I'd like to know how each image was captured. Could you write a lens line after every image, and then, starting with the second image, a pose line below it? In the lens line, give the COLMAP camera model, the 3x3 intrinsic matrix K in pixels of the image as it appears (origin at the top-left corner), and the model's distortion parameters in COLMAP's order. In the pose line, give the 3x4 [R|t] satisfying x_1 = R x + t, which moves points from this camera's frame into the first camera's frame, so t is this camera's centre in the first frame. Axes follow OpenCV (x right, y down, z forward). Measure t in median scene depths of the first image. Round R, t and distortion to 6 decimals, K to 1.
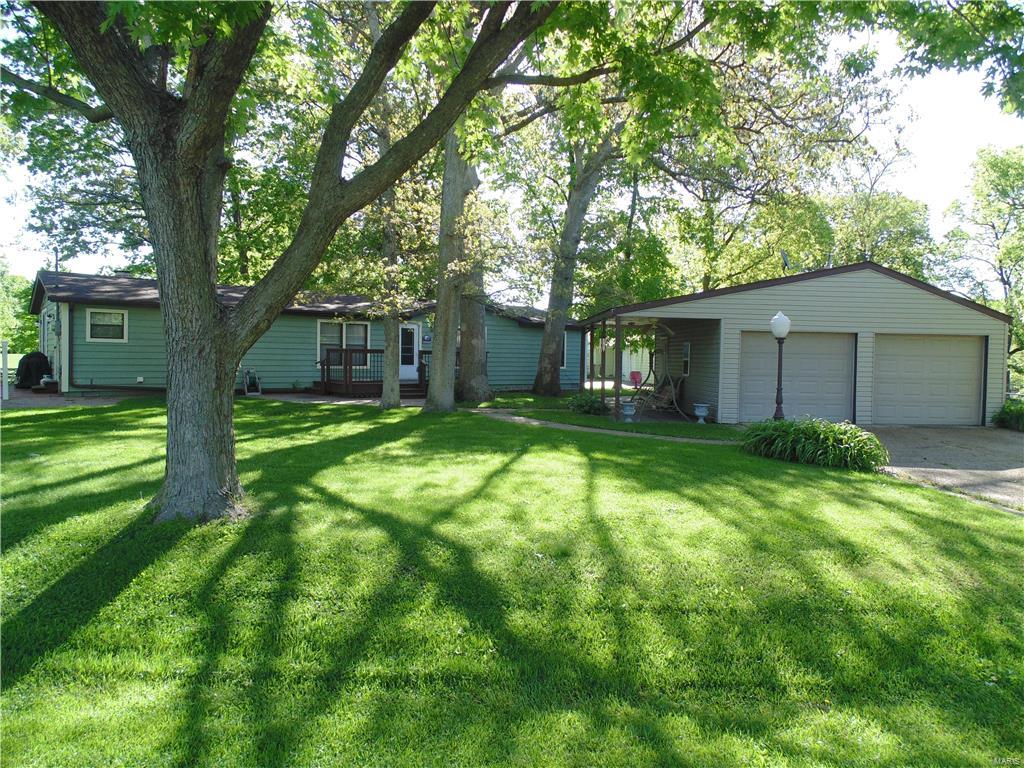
lens RADIAL K [[679.6, 0, 514.3], [0, 679.6, 382.3], [0, 0, 1]] dist [-0.020469, 0.005354]
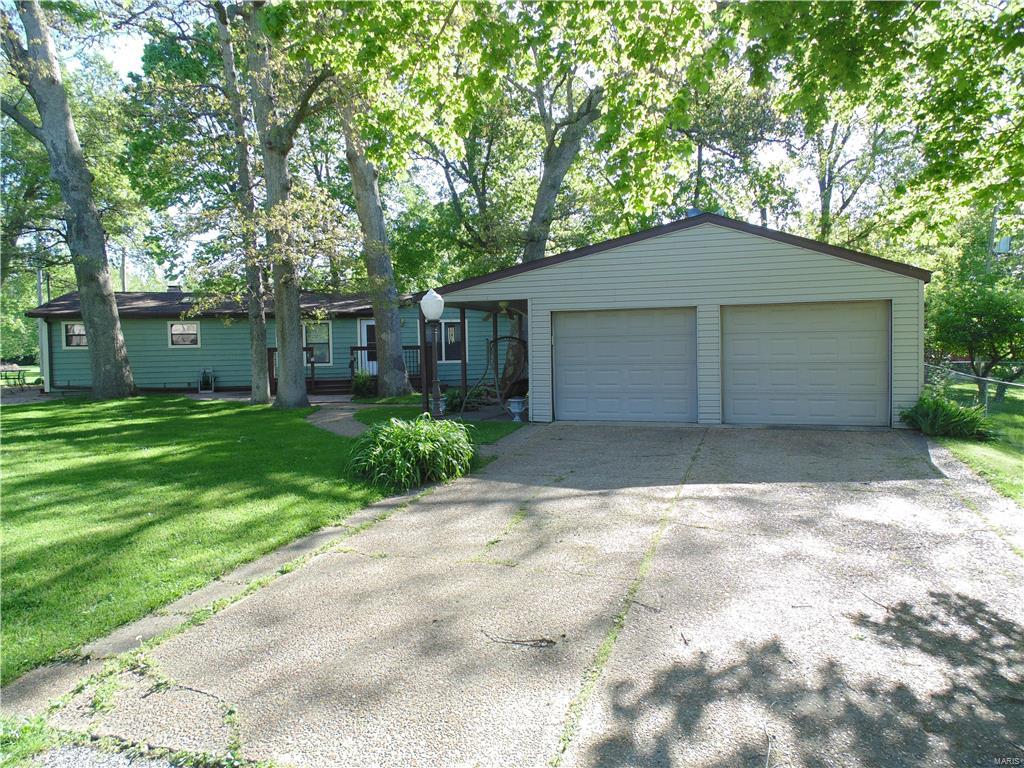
lens RADIAL K [[679.6, 0, 514.6], [0, 679.6, 382.1], [0, 0, 1]] dist [-0.020469, 0.005354]
pose [[0.932672, -0.015858, -0.360376, 0.579677], [0.019609, 0.999785, 0.006753, 0.004716], [0.360192, -0.013365, 0.932783, 0.190203]]
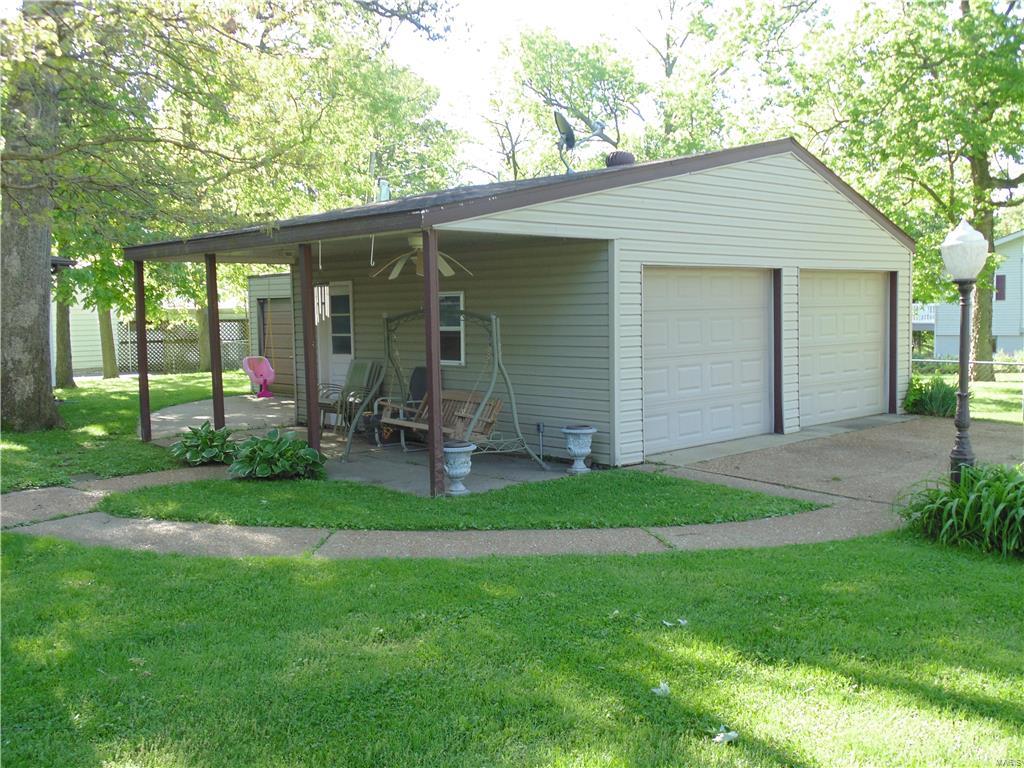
lens RADIAL K [[1012.5, 0, 518.5], [0, 1012.5, 383.0], [0, 0, 1]] dist [-0.010479, 0.000000]
pose [[0.744960, -0.079863, 0.662312, -0.194929], [0.056164, 0.996792, 0.057023, -0.038444], [-0.664741, -0.005282, 0.747055, 0.518508]]
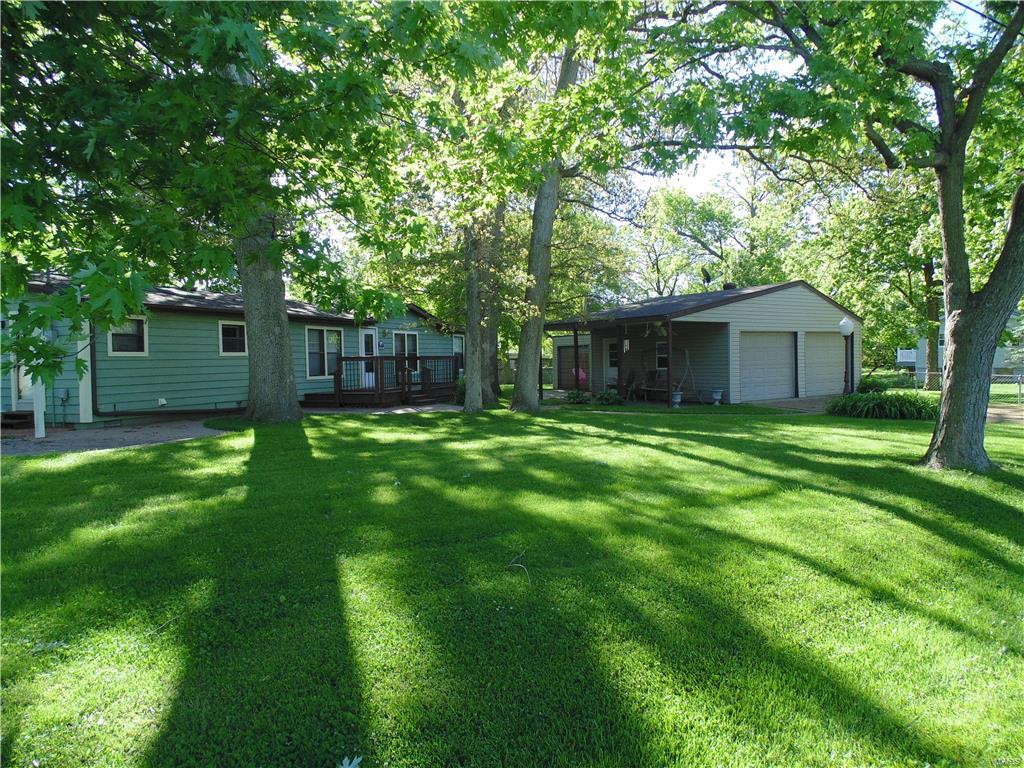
lens RADIAL K [[679.6, 0, 515.3], [0, 679.6, 384.8], [0, 0, 1]] dist [-0.020469, 0.005354]
pose [[0.857992, -0.053260, 0.510894, -0.680524], [0.053229, 0.998474, 0.014697, -0.015653], [-0.510898, 0.014584, 0.859518, 0.106876]]
